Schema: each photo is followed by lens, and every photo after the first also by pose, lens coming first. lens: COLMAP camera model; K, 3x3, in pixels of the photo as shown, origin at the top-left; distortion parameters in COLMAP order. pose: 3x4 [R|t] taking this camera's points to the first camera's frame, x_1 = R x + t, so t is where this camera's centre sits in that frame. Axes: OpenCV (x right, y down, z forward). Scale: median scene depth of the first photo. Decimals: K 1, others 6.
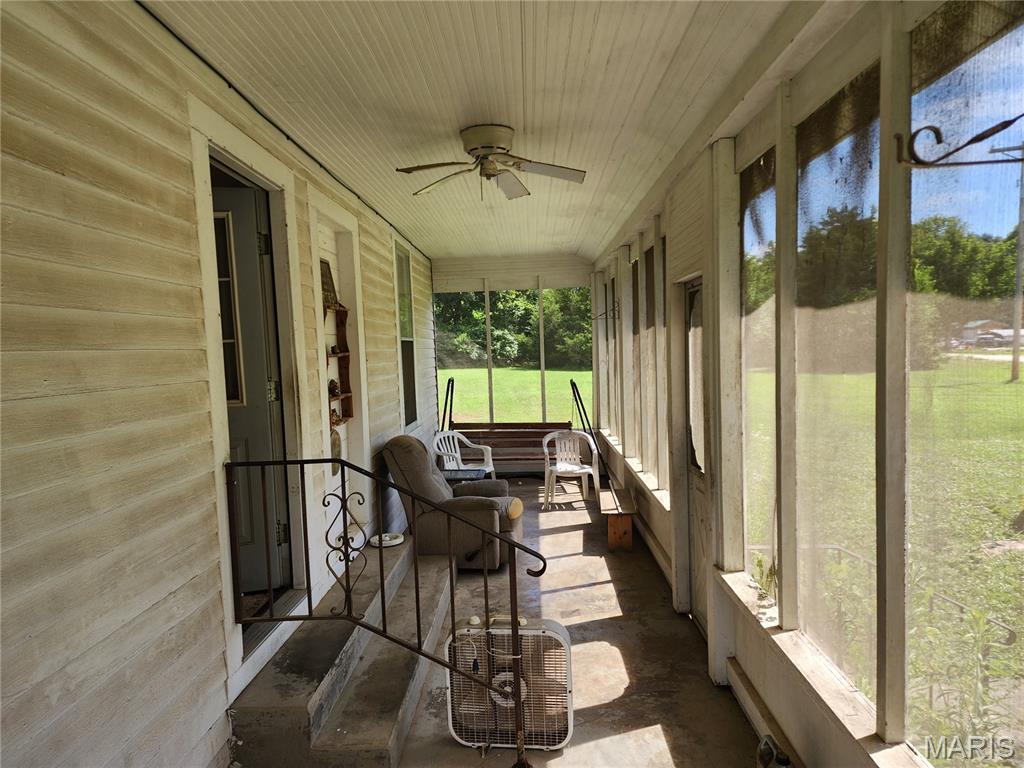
lens RADIAL K [[694.4, 0, 512.8], [0, 694.4, 387.5], [0, 0, 1]] dist [0.077581, -0.076685]
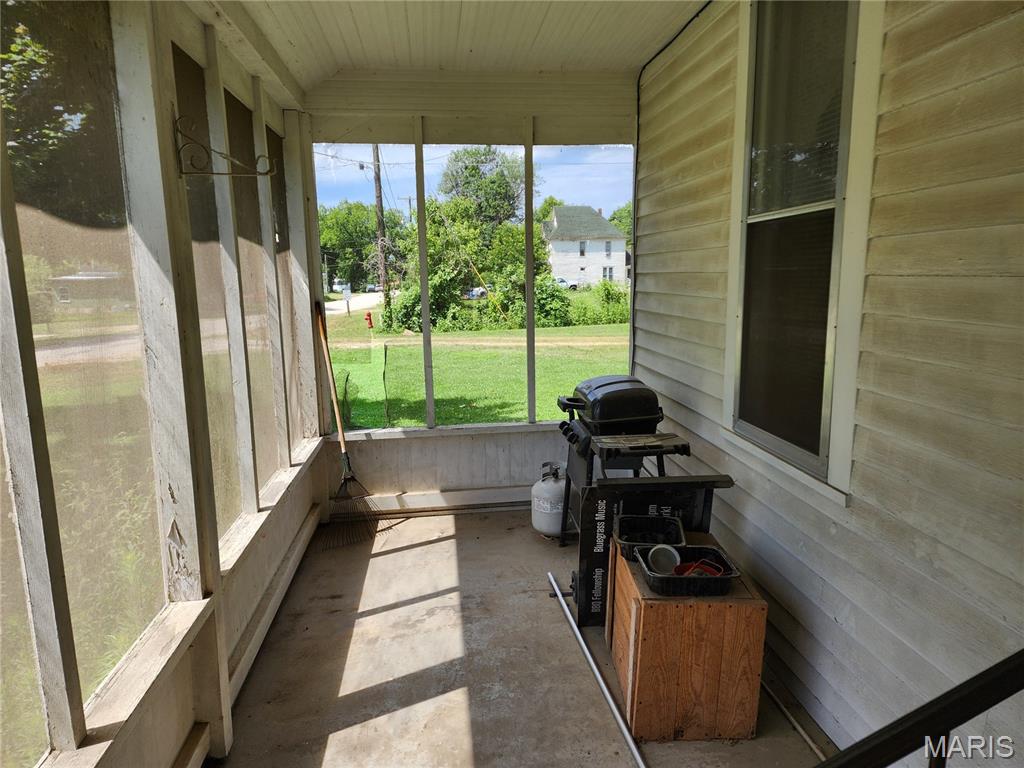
lens RADIAL K [[694.4, 0, 516.2], [0, 694.4, 380.2], [0, 0, 1]] dist [0.077581, -0.076685]
pose [[-0.989207, 0.070454, -0.128475, 0.088960], [0.041779, 0.976036, 0.213563, -0.079796], [0.140442, 0.205890, -0.968445, 1.847879]]
